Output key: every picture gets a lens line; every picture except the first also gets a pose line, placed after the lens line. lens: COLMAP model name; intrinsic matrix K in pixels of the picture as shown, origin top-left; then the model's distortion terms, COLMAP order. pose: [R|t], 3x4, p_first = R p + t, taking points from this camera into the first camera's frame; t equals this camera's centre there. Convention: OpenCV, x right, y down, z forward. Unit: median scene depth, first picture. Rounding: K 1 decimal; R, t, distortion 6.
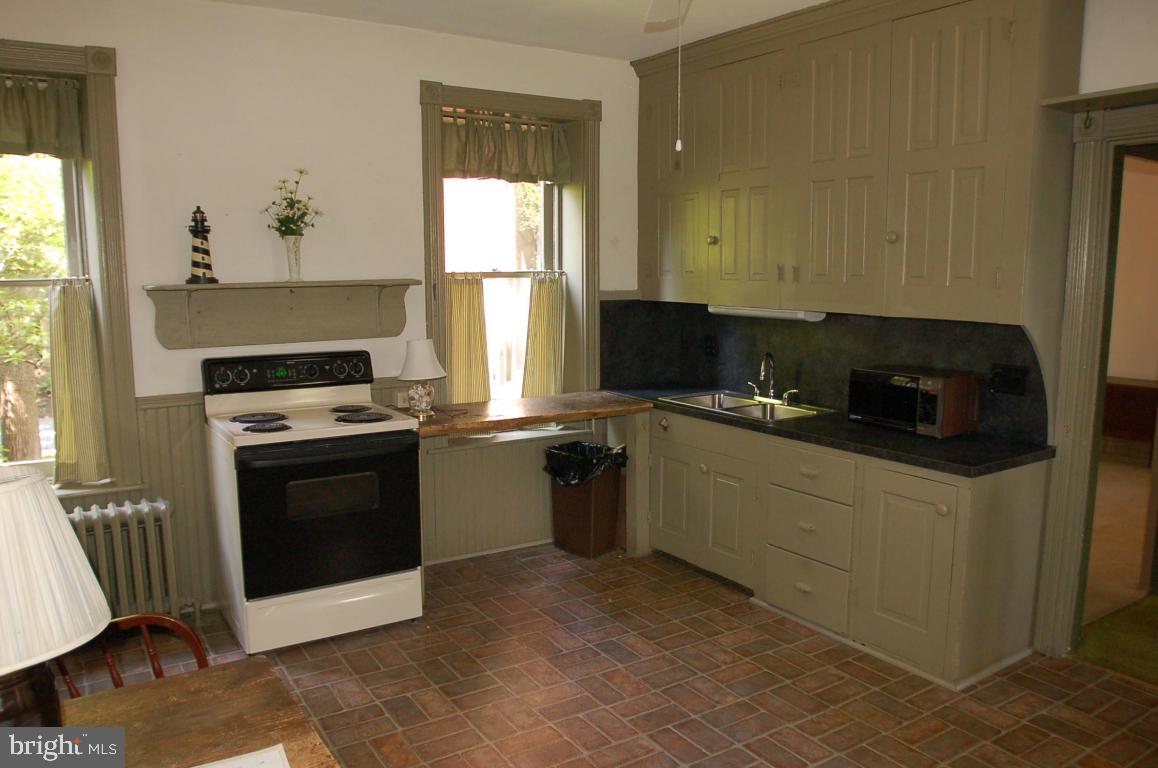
lens RADIAL K [[853.3, 0, 580.7], [0, 853.3, 389.7], [0, 0, 1]] dist [-0.093894, 0.033489]
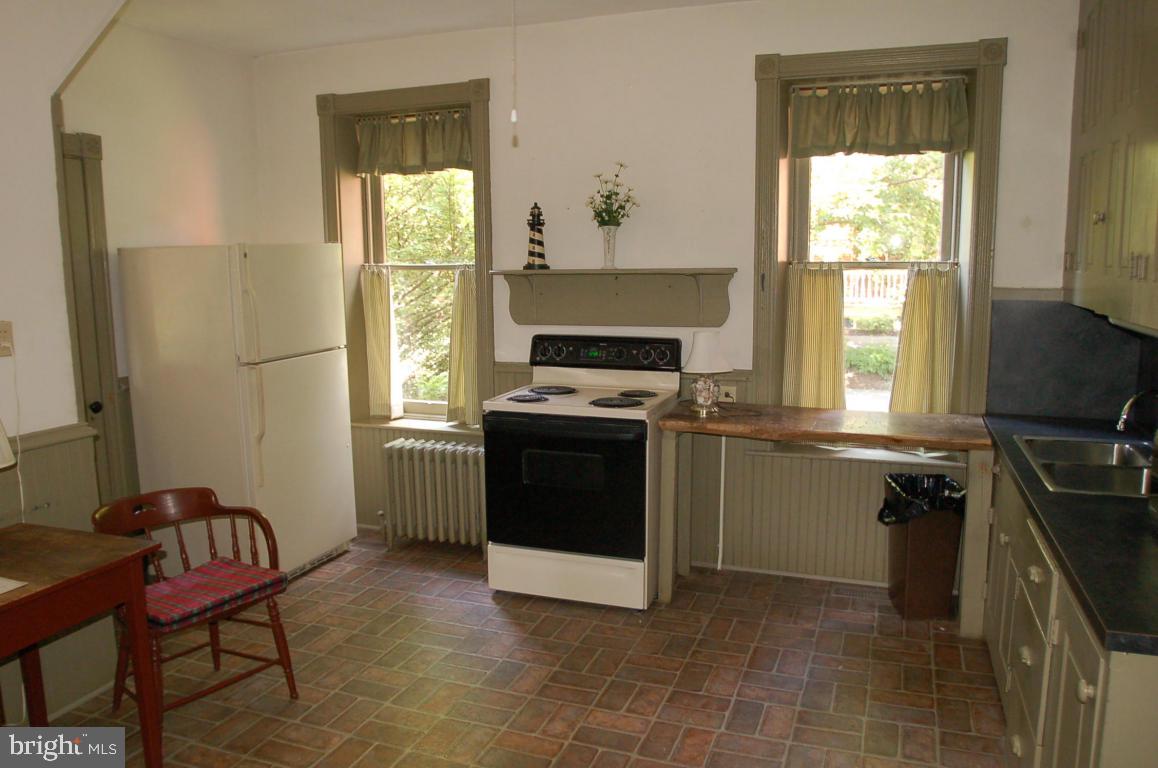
lens RADIAL K [[853.3, 0, 583.4], [0, 853.3, 386.6], [0, 0, 1]] dist [-0.093894, 0.033489]
pose [[0.609829, 0.115725, -0.784039, 0.500924], [-0.105672, 0.992322, 0.064276, -0.045845], [0.785457, 0.043653, 0.617375, 0.311100]]
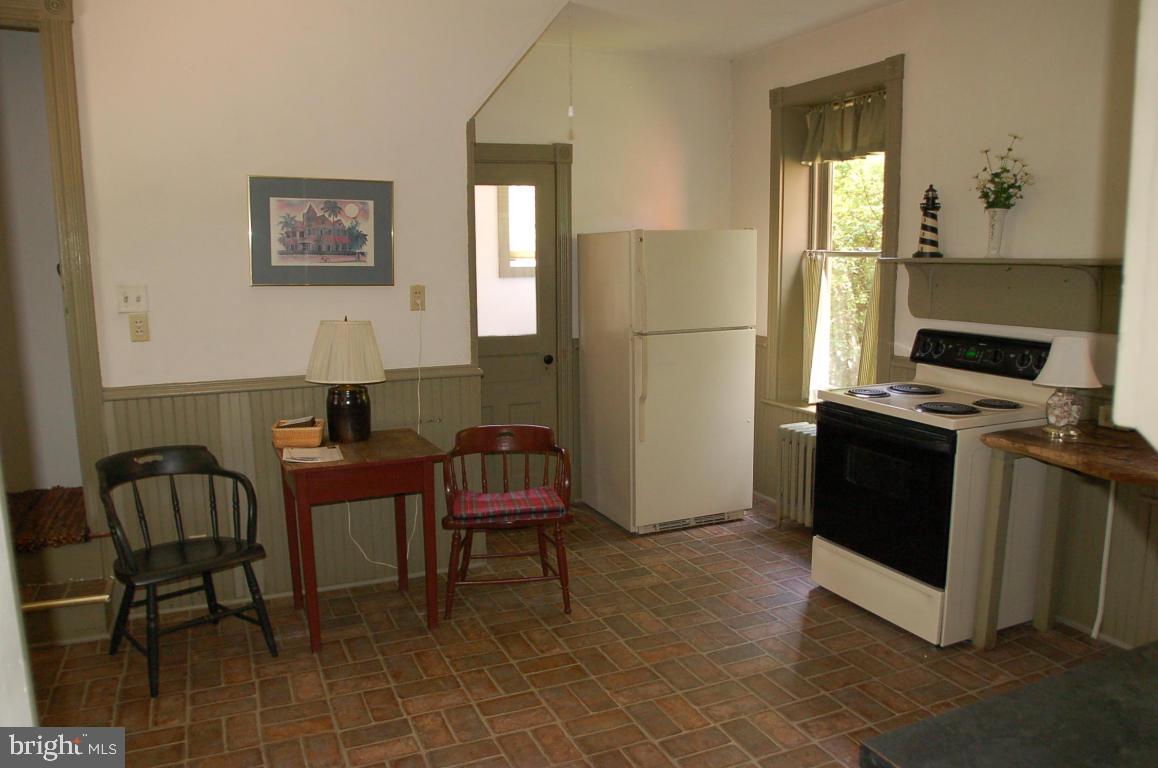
lens RADIAL K [[853.3, 0, 588.2], [0, 853.3, 385.8], [0, 0, 1]] dist [-0.093894, 0.033489]
pose [[-0.131980, 0.156008, -0.978899, 0.635995], [-0.134345, 0.975610, 0.173597, -0.089901], [0.982106, 0.154422, -0.107802, 0.676107]]
